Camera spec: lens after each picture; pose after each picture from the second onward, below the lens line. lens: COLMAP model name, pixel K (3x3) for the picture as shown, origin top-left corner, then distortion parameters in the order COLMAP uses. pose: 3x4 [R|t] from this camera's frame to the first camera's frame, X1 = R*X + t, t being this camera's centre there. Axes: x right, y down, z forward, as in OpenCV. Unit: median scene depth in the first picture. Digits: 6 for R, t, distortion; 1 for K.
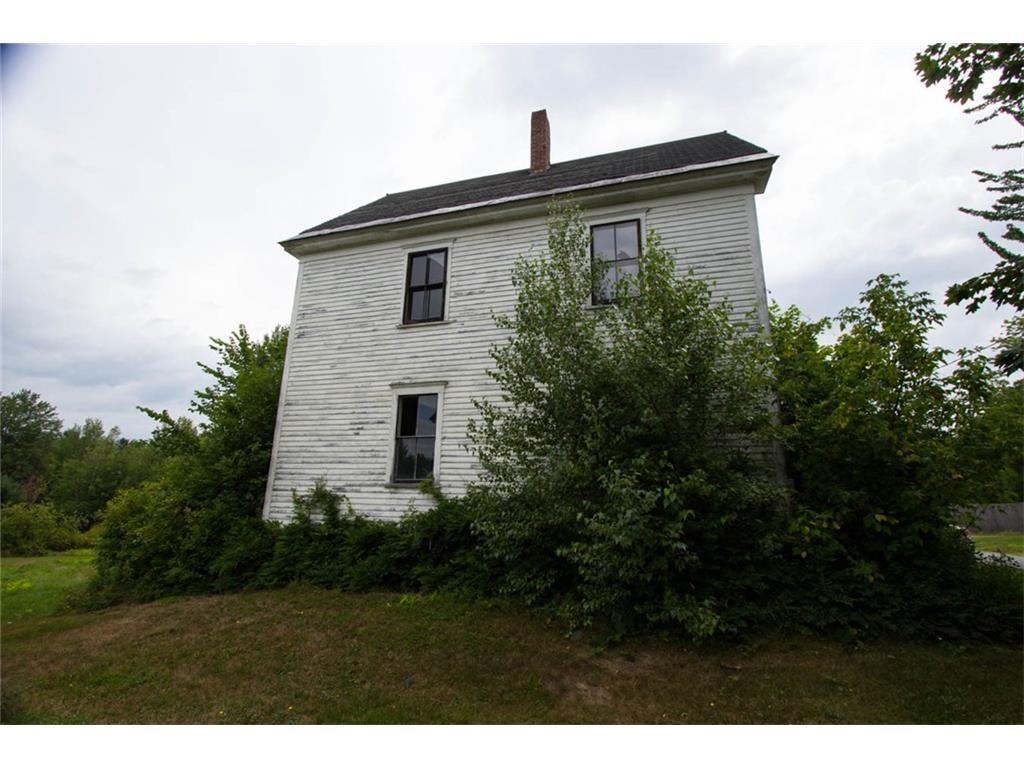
lens RADIAL K [[476.6, 0, 512.0], [0, 476.6, 384.0], [0, 0, 1]] dist [-0.003997, -0.000199]
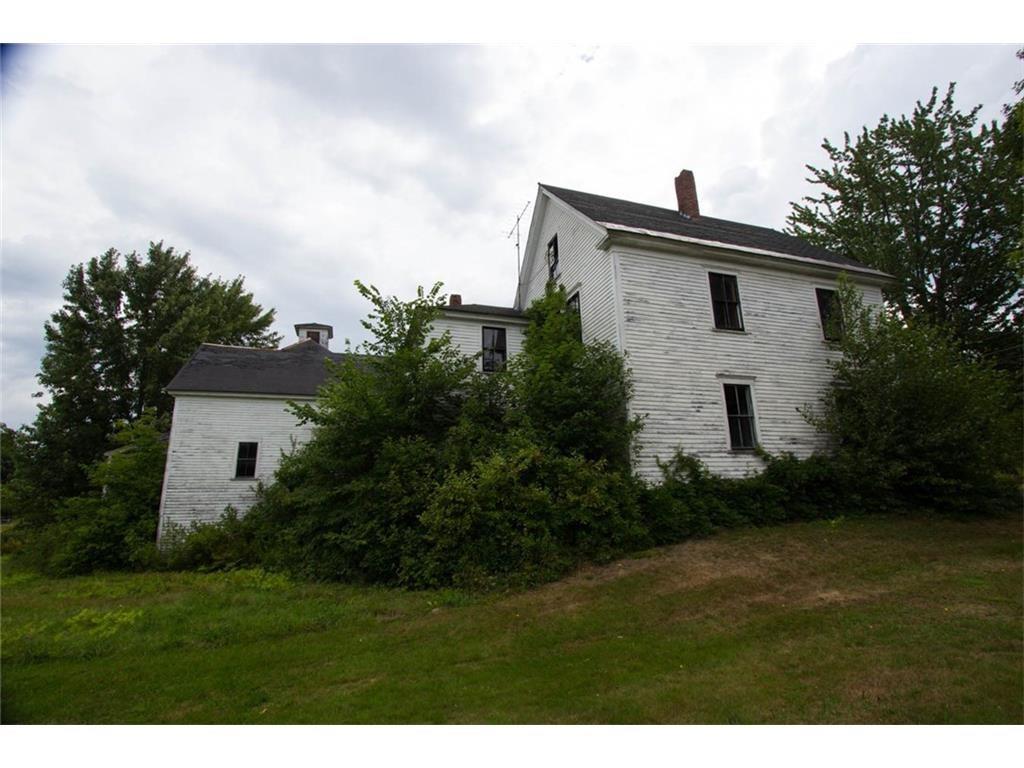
lens RADIAL K [[476.6, 0, 512.0], [0, 476.6, 384.0], [0, 0, 1]] dist [-0.003997, -0.000199]
pose [[0.803500, 0.090351, 0.588409, -1.456118], [-0.104713, 0.994455, -0.009709, 0.097277], [-0.586023, -0.053813, 0.808505, 0.284734]]
